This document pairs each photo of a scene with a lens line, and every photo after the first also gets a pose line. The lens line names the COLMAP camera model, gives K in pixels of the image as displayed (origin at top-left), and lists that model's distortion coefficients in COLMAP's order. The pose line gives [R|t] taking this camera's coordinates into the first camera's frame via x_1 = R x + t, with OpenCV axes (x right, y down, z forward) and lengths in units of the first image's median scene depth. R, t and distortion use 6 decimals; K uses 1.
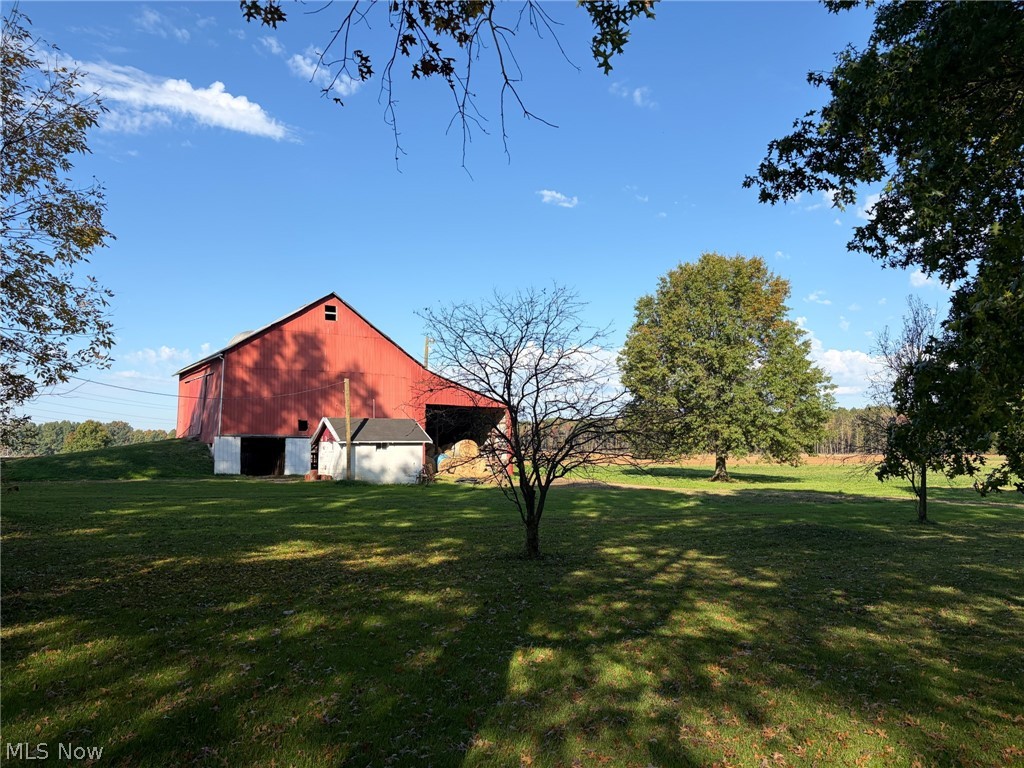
lens RADIAL K [[762.8, 0, 512.9], [0, 762.8, 346.2], [0, 0, 1]] dist [-0.078086, -0.000621]
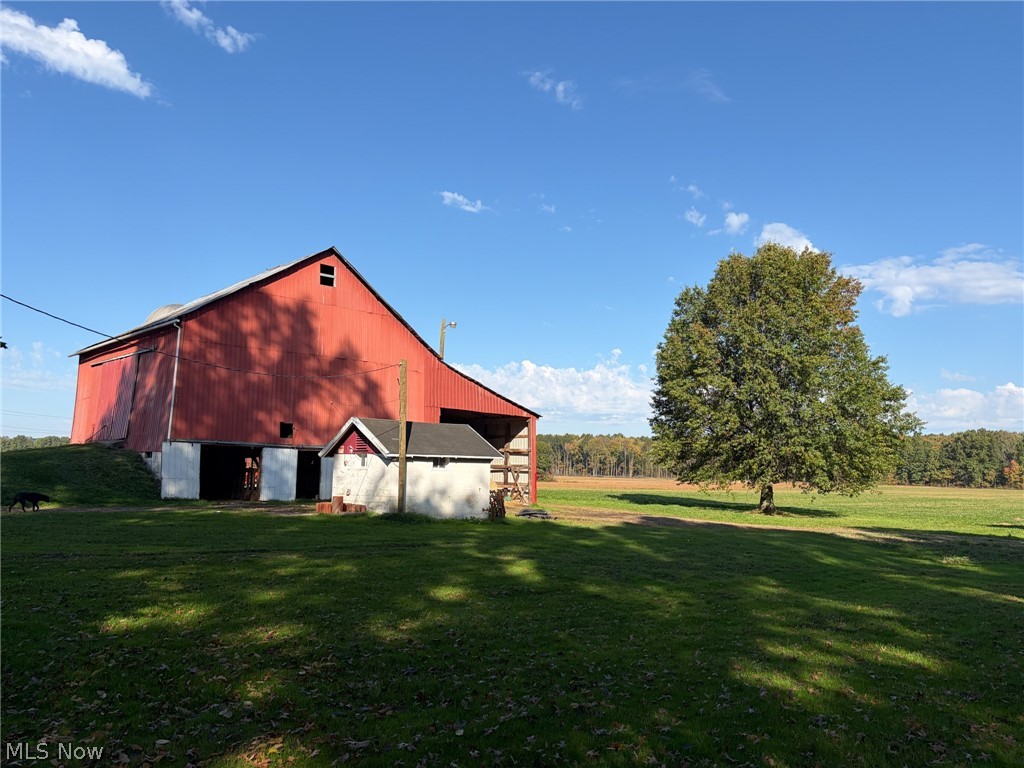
lens RADIAL K [[786.7, 0, 510.7], [0, 786.7, 383.2], [0, 0, 1]] dist [0.002675, -0.052261]
pose [[0.984358, 0.044135, 0.170562, -0.192150], [-0.048619, 0.998571, 0.022198, 0.033085], [-0.169338, -0.030144, 0.985097, 0.235327]]
